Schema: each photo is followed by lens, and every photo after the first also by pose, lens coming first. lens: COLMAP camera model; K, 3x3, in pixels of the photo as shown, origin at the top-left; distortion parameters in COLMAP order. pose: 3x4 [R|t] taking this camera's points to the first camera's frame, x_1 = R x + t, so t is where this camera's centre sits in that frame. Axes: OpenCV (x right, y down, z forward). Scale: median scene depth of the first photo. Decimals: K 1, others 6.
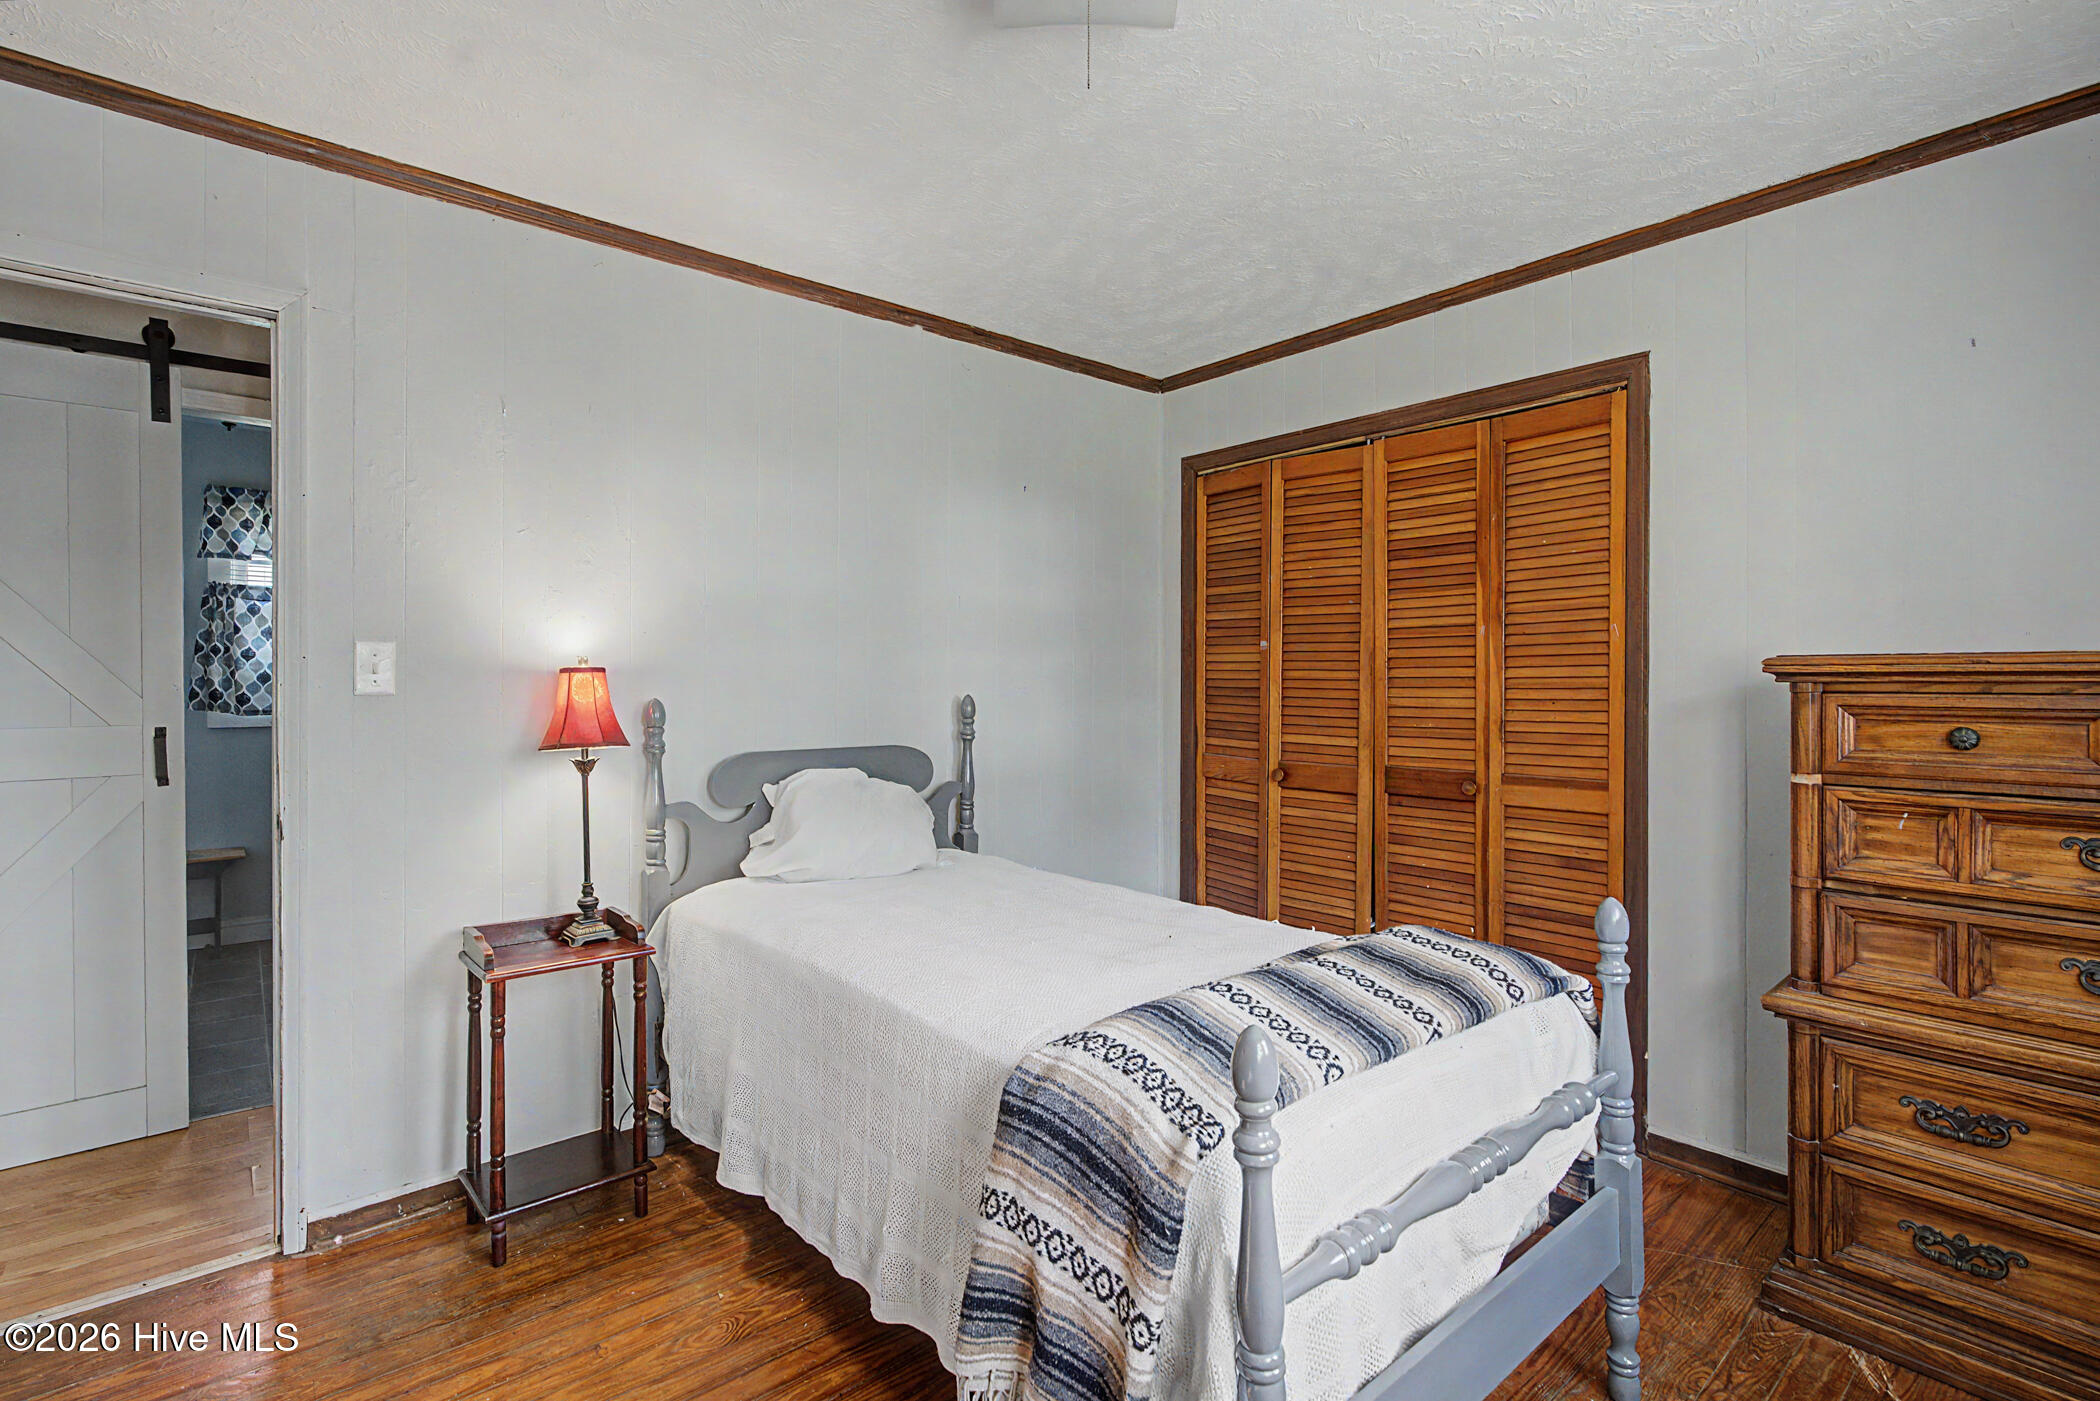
lens RADIAL K [[957.3, 0, 1037.9], [0, 957.3, 696.6], [0, 0, 1]] dist [-0.010800, 0.004384]
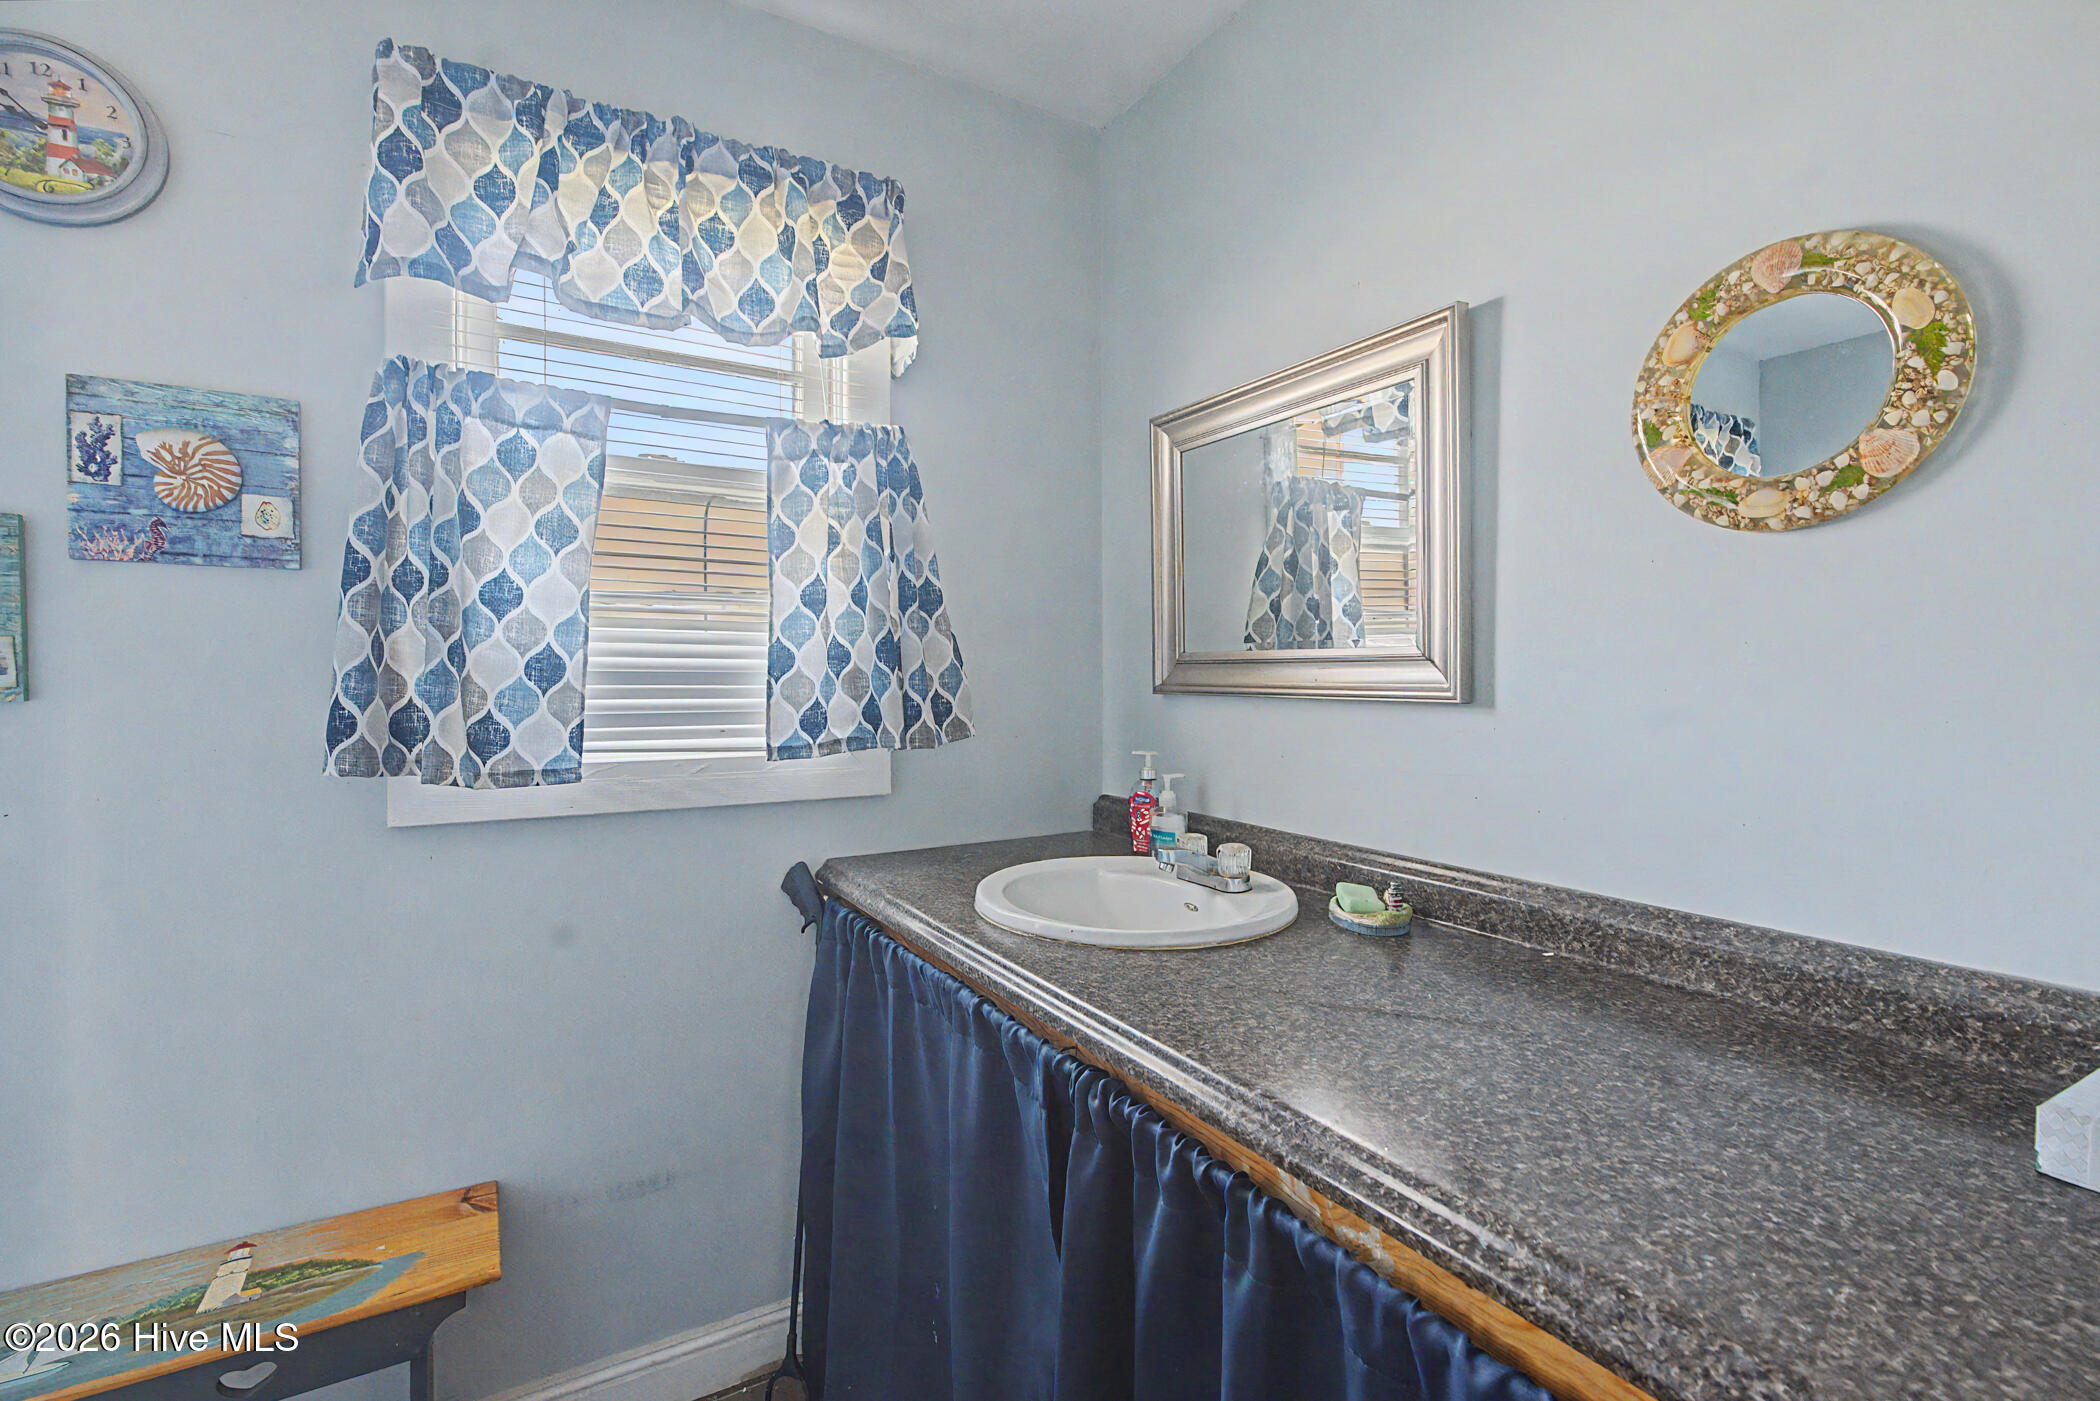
lens RADIAL K [[957.3, 0, 1058.8], [0, 957.3, 700.9], [0, 0, 1]] dist [-0.010800, 0.004384]
pose [[0.987680, -0.006159, -0.156368, -0.595459], [0.006747, 0.999972, 0.003228, -0.008474], [0.156343, -0.004244, 0.987694, 0.713697]]
